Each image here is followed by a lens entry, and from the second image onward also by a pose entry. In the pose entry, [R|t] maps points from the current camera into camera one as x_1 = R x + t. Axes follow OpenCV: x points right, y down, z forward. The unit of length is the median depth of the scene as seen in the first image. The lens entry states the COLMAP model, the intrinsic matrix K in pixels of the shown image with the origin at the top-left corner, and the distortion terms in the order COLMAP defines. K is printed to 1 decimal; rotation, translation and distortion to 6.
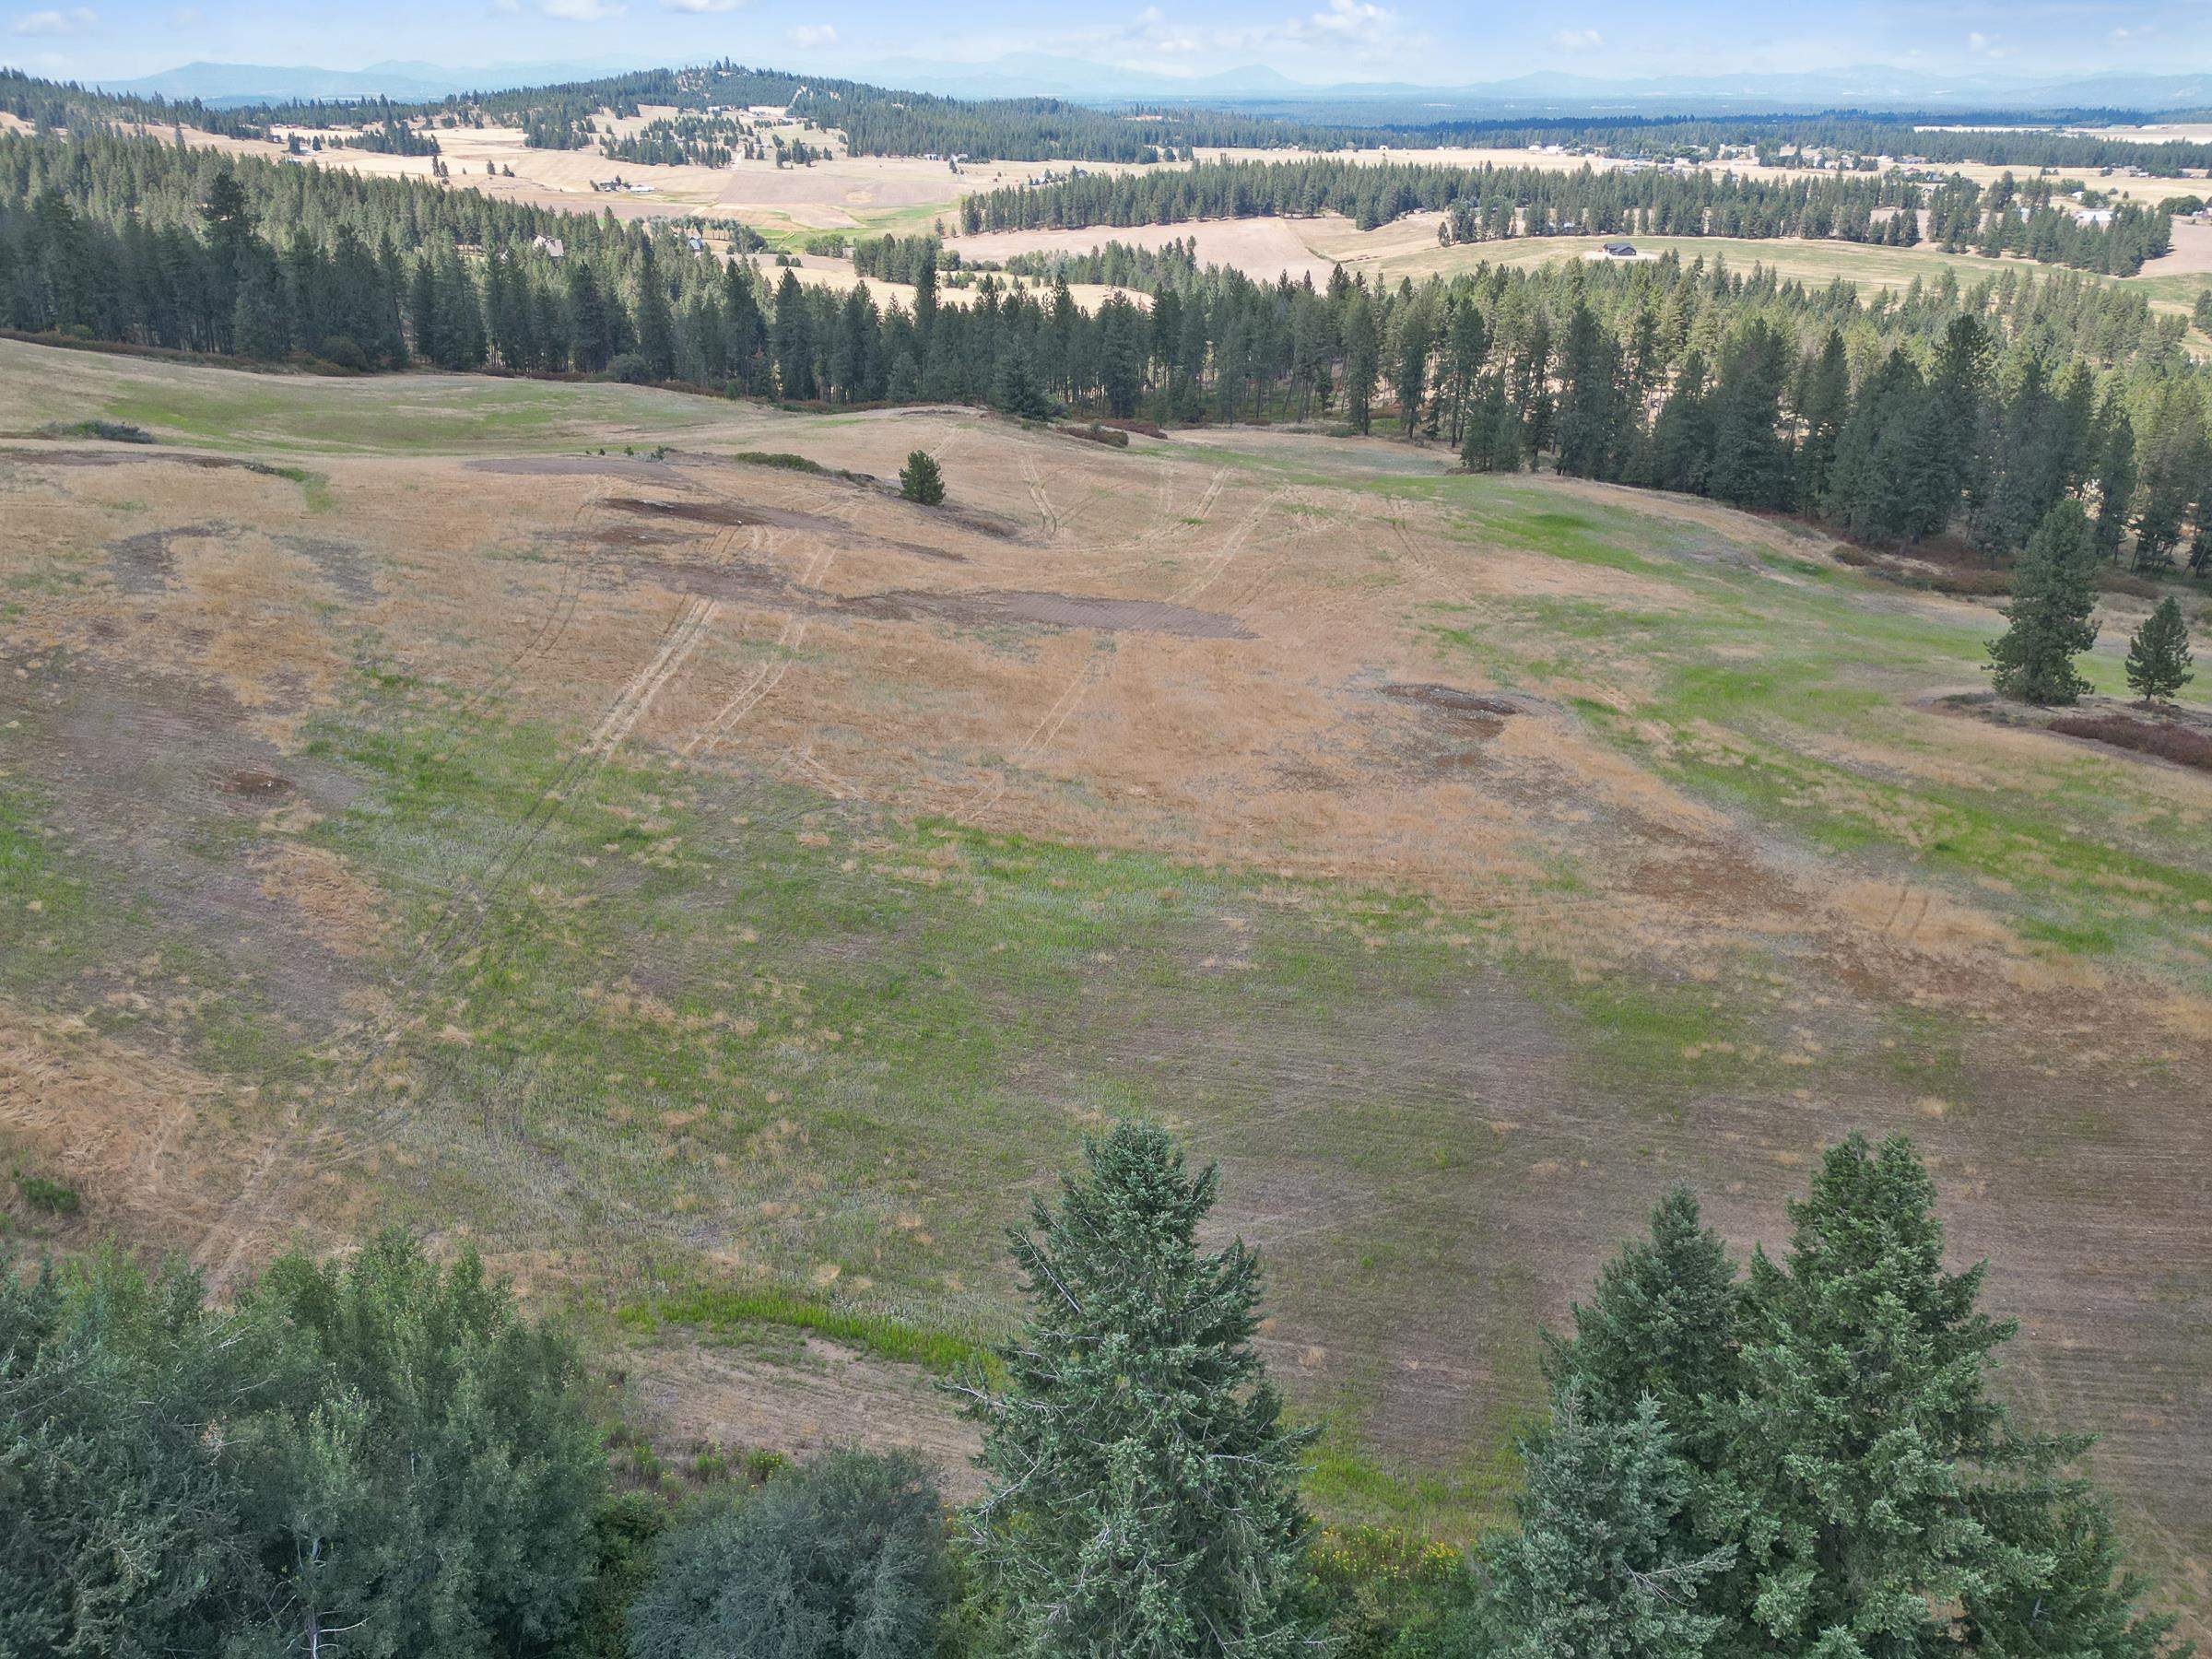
lens RADIAL K [[1744.6, 0, 1092.4], [0, 1744.6, 822.2], [0, 0, 1]] dist [0.084526, -0.086967]
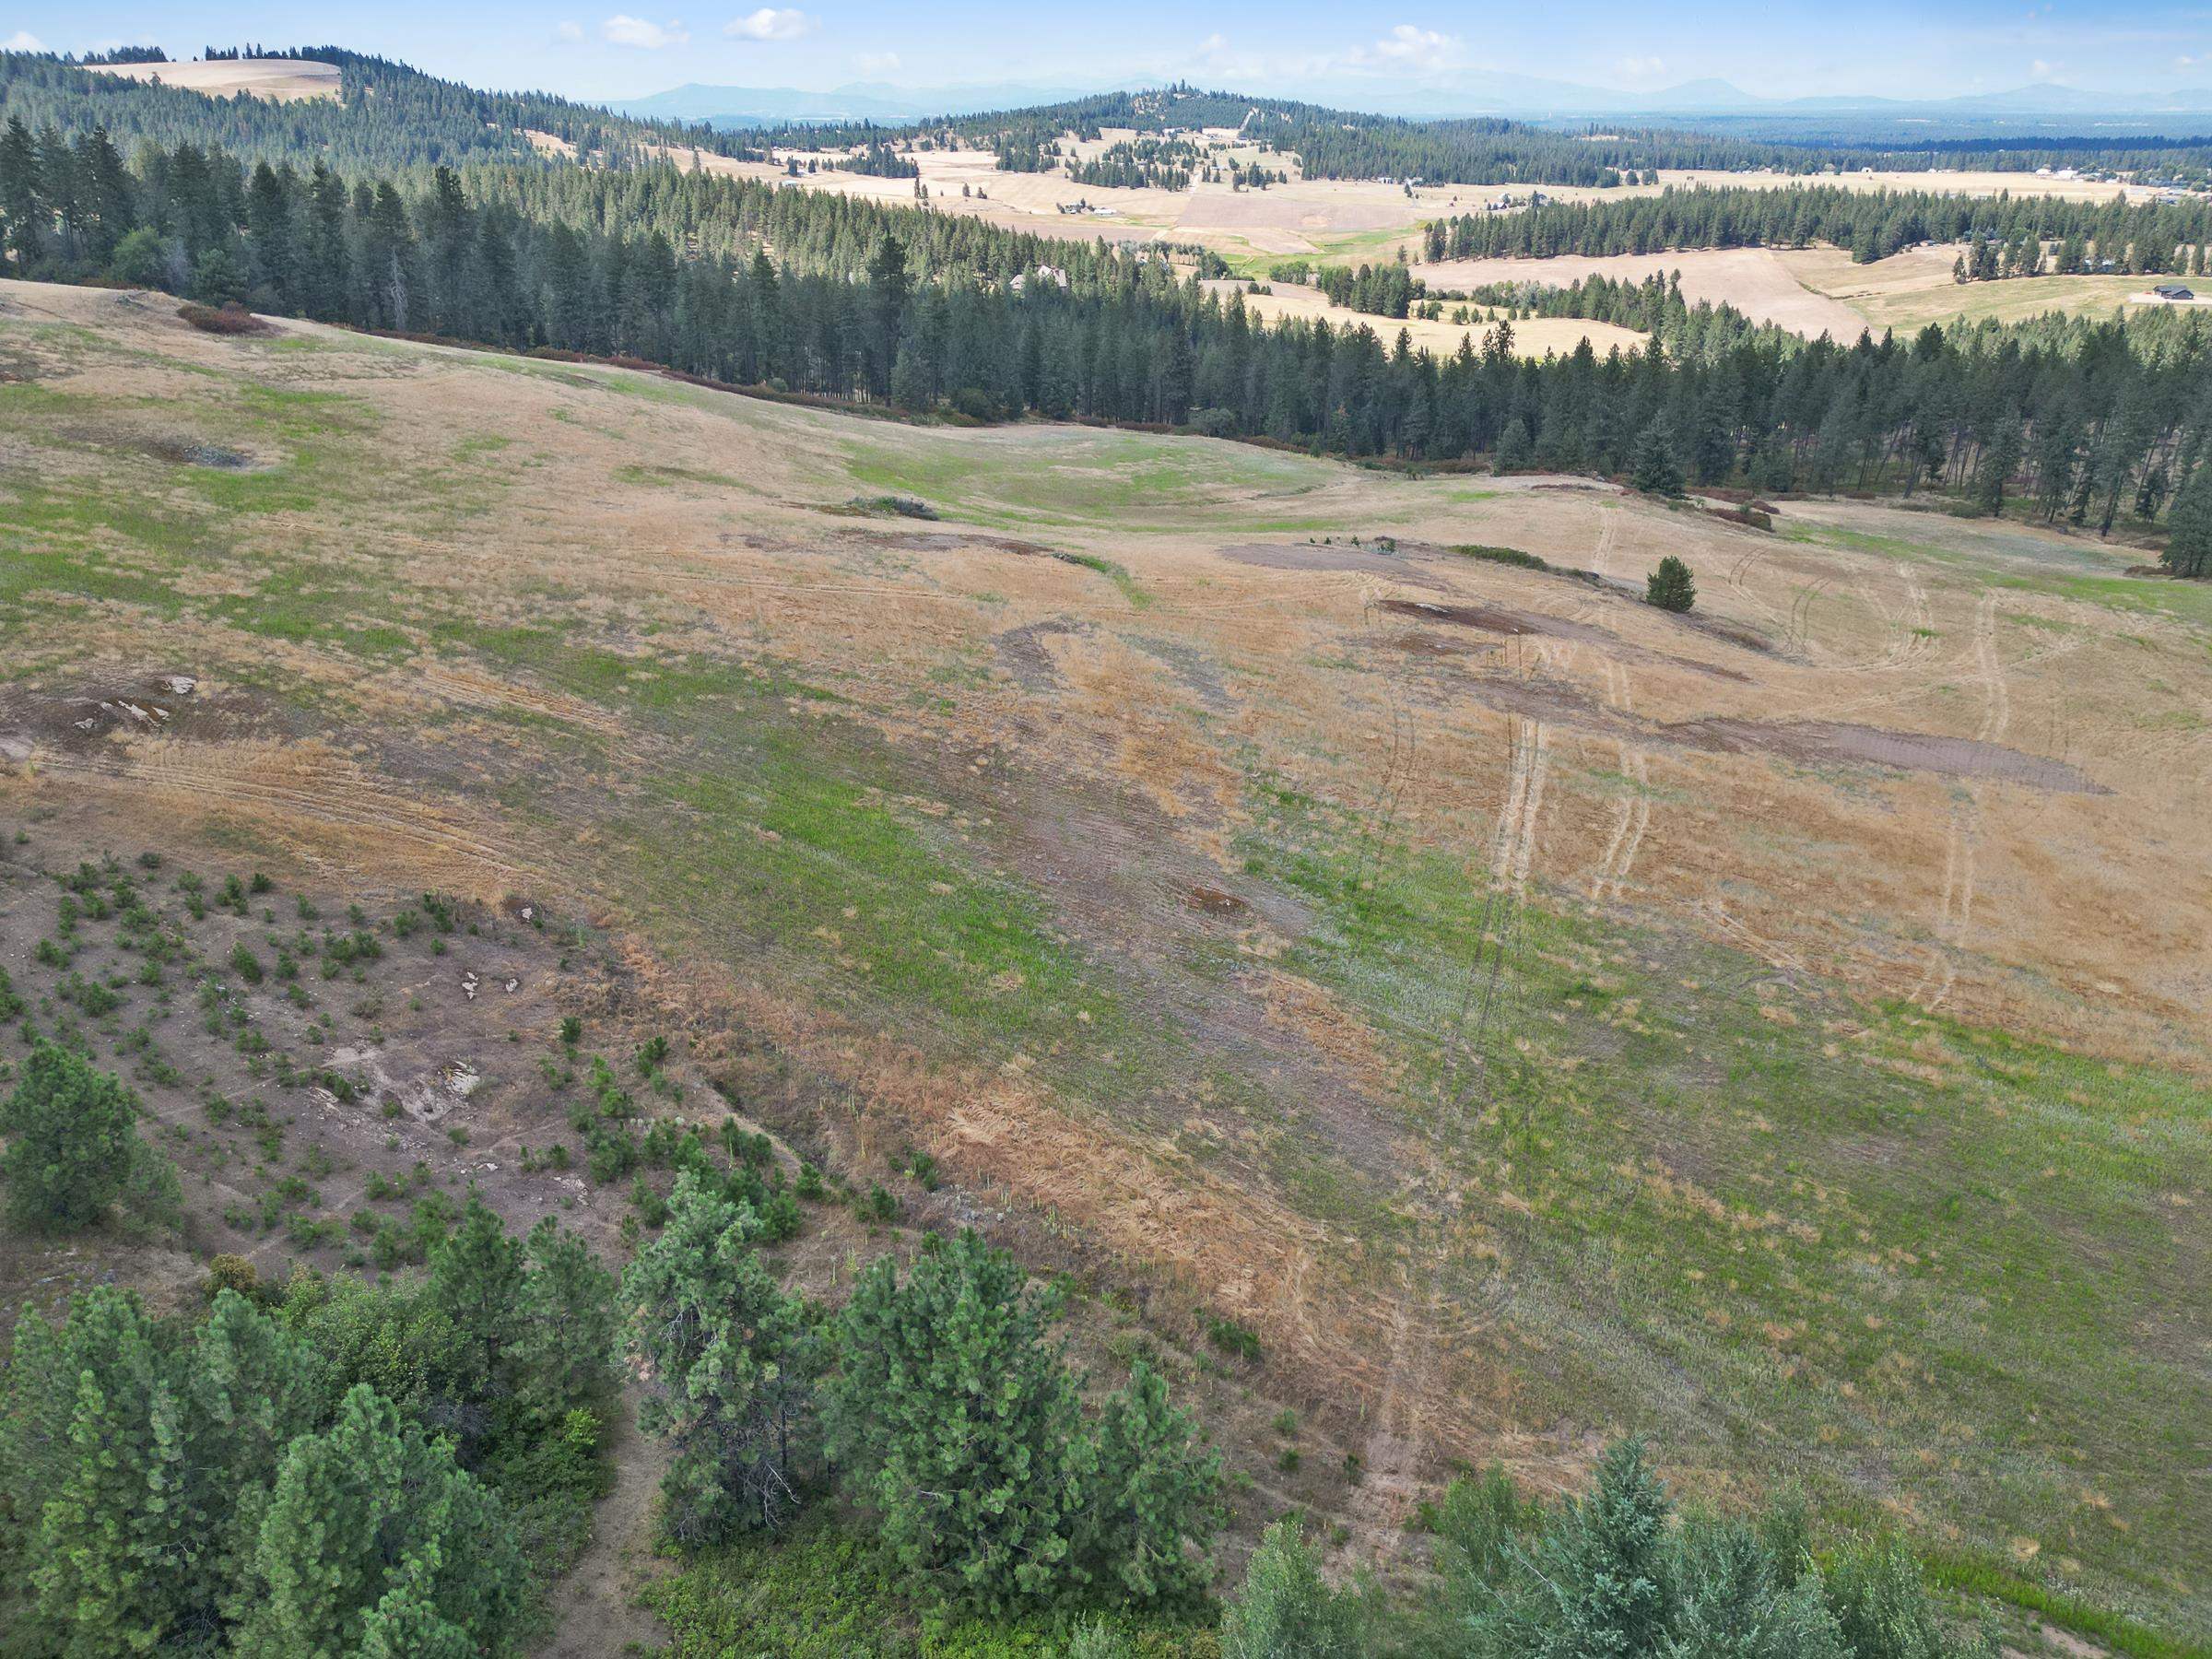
lens RADIAL K [[1744.6, 0, 1096.7], [0, 1744.6, 825.1], [0, 0, 1]] dist [0.084526, -0.086967]
pose [[0.975123, 0.085555, -0.204488, -0.121927], [-0.086910, 0.996213, 0.002363, -0.023321], [0.203916, 0.015468, 0.978866, -0.013398]]
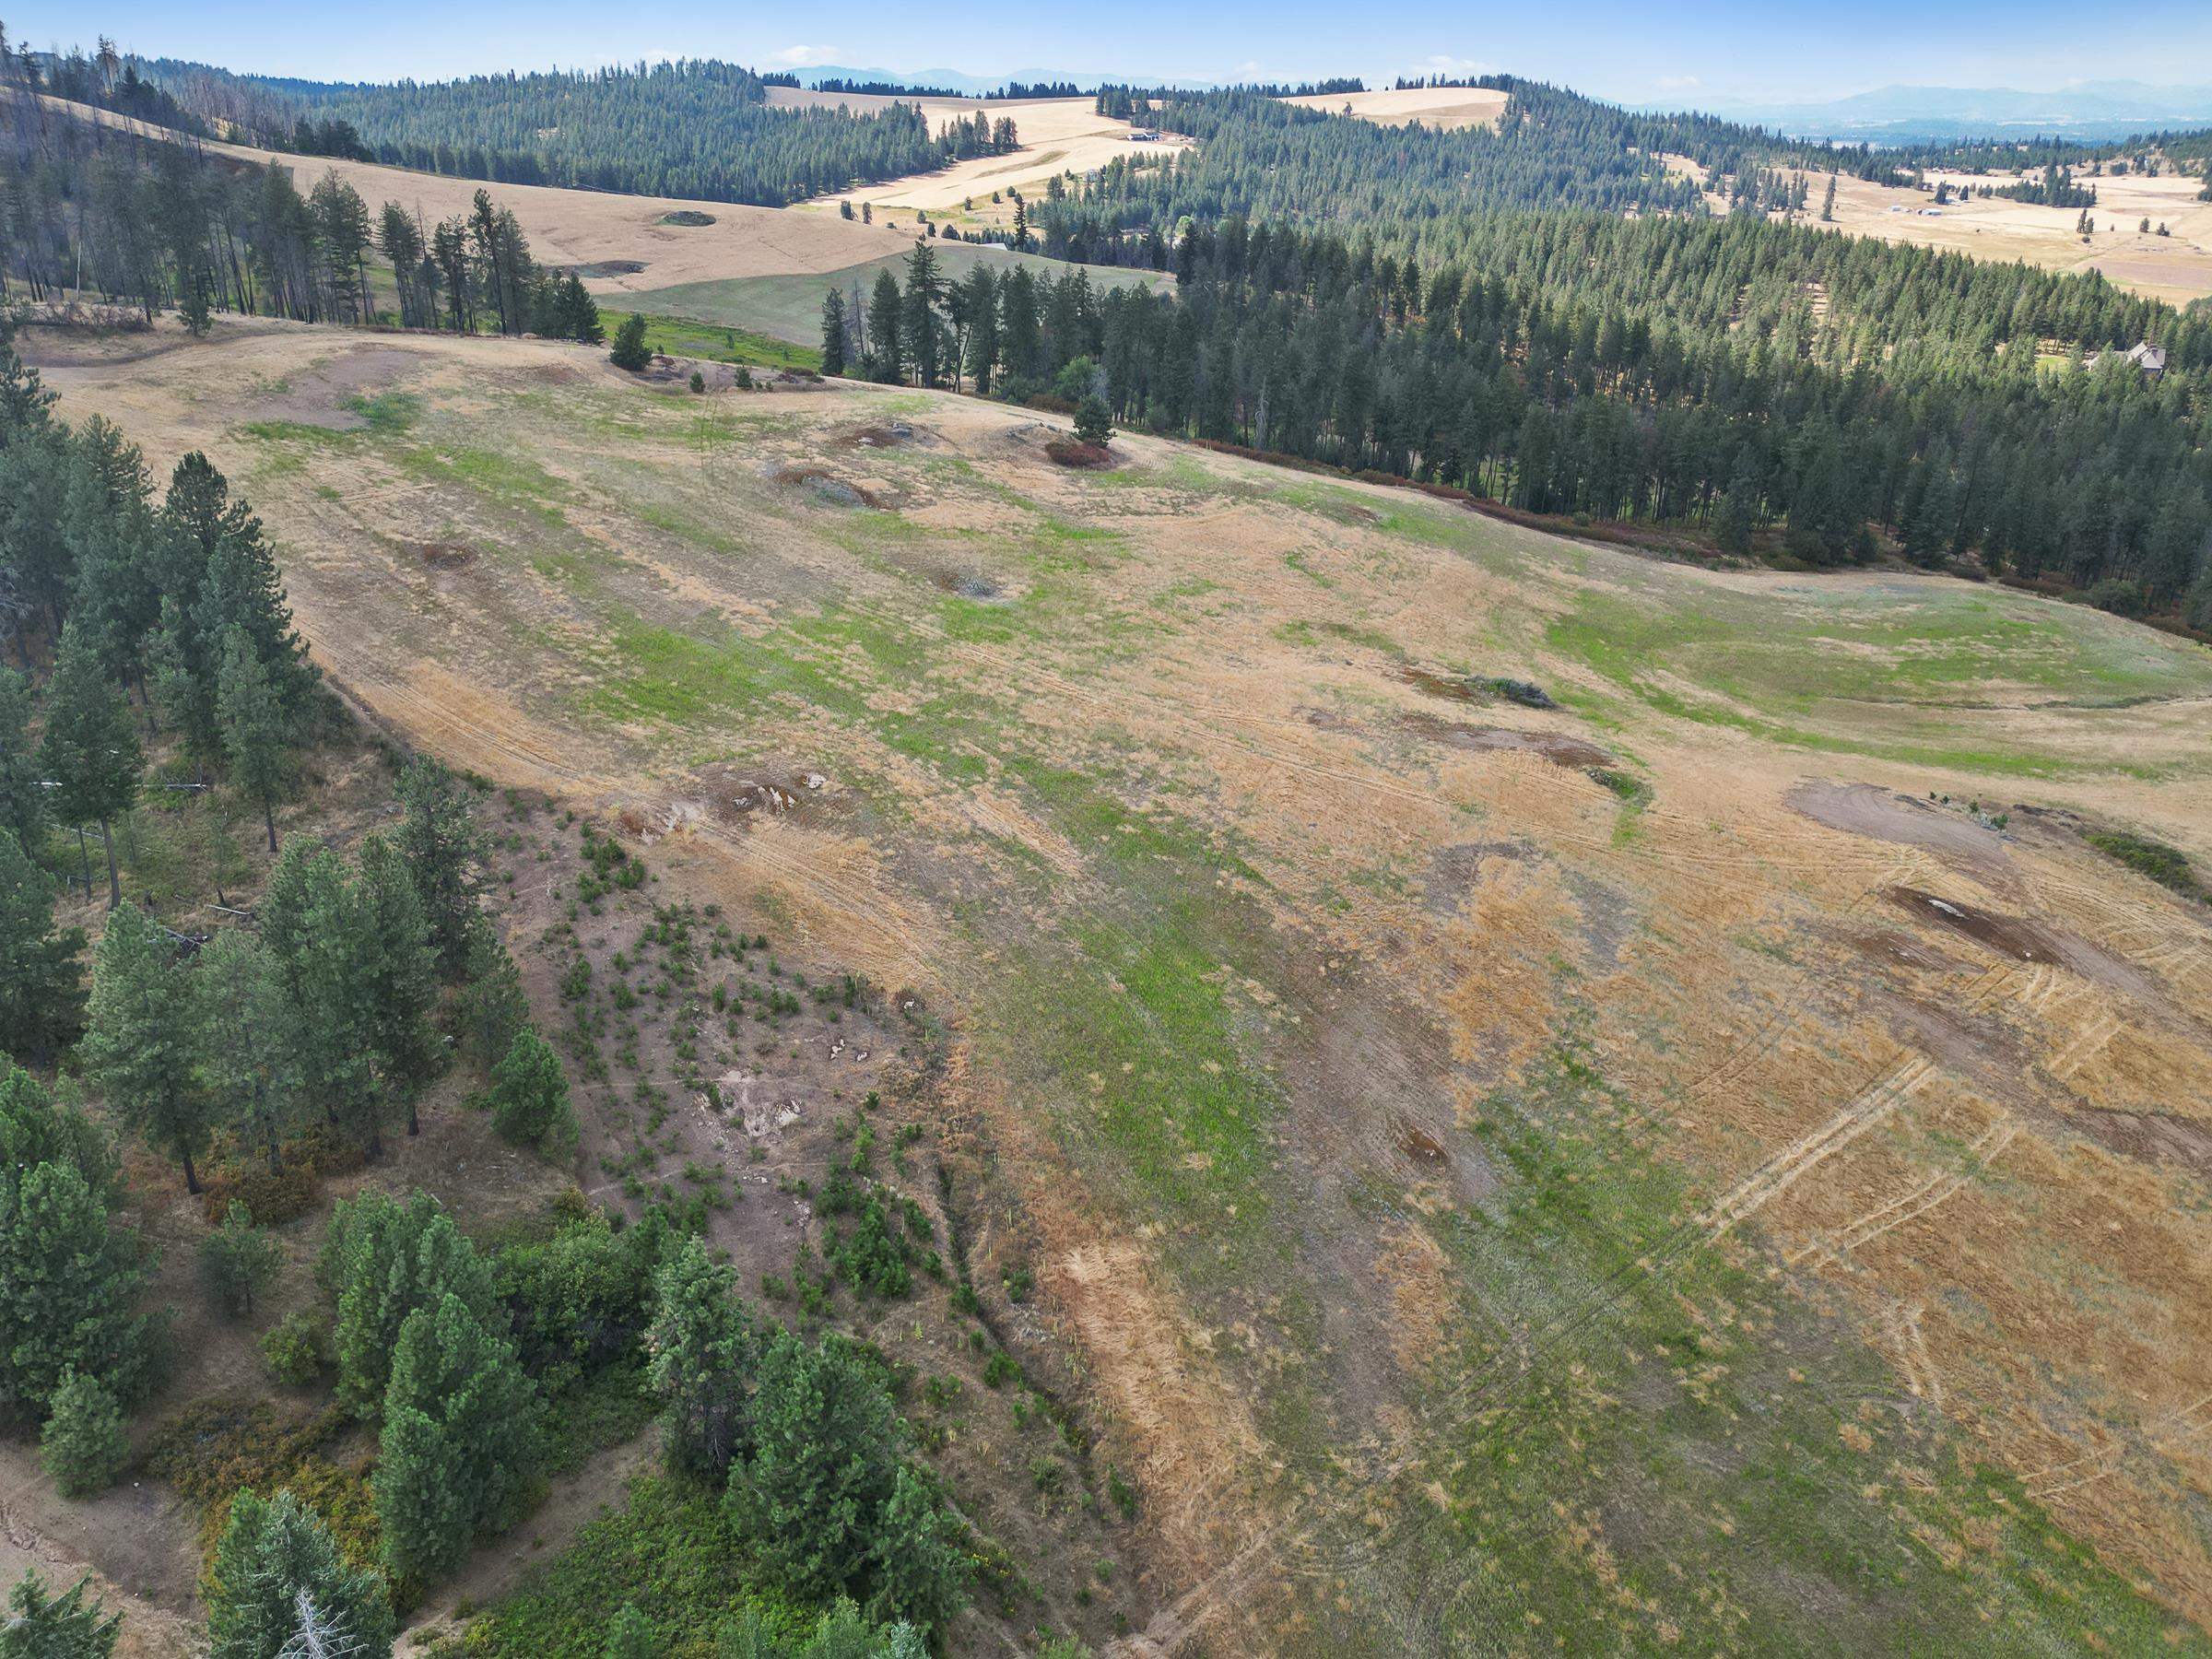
lens RADIAL K [[1744.6, 0, 1104.4], [0, 1744.6, 826.0], [0, 0, 1]] dist [0.084526, -0.086967]
pose [[0.680600, 0.280608, -0.676789, 0.047201], [-0.285891, 0.952235, 0.107311, -0.109241], [0.674574, 0.120452, 0.728314, -0.017455]]
